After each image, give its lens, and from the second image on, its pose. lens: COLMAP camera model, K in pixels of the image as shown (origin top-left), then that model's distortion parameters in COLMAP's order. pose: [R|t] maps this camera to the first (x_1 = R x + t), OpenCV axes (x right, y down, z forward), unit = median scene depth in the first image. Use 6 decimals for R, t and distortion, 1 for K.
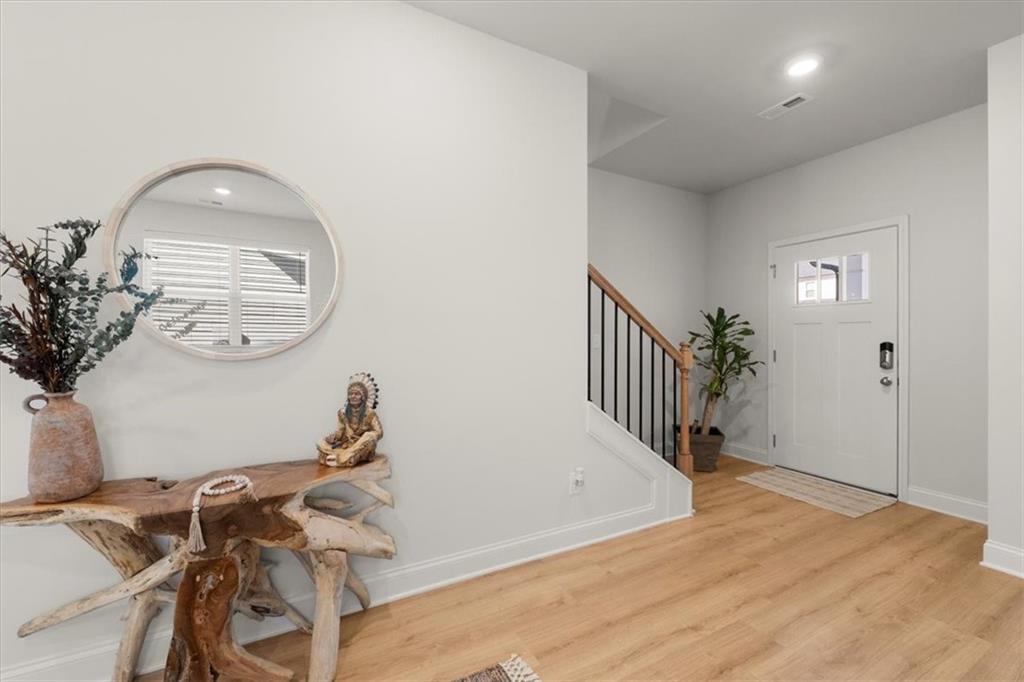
lens RADIAL K [[429.2, 0, 512.0], [0, 429.2, 341.0], [0, 0, 1]] dist [0.000167, -0.000062]
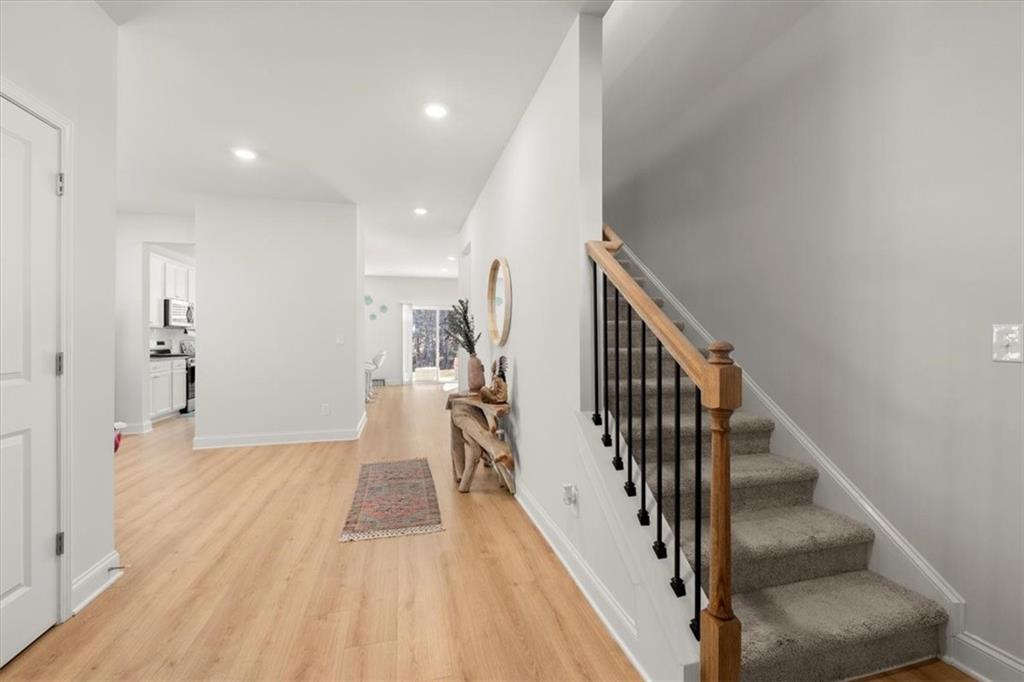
lens RADIAL K [[429.2, 0, 512.0], [0, 429.2, 341.0], [0, 0, 1]] dist [0.000167, -0.000062]
pose [[-0.239222, 0.002117, -0.970963, 1.148992], [-0.001894, 0.999995, 0.002647, 0.010267], [0.970963, 0.002472, -0.239216, 1.232653]]
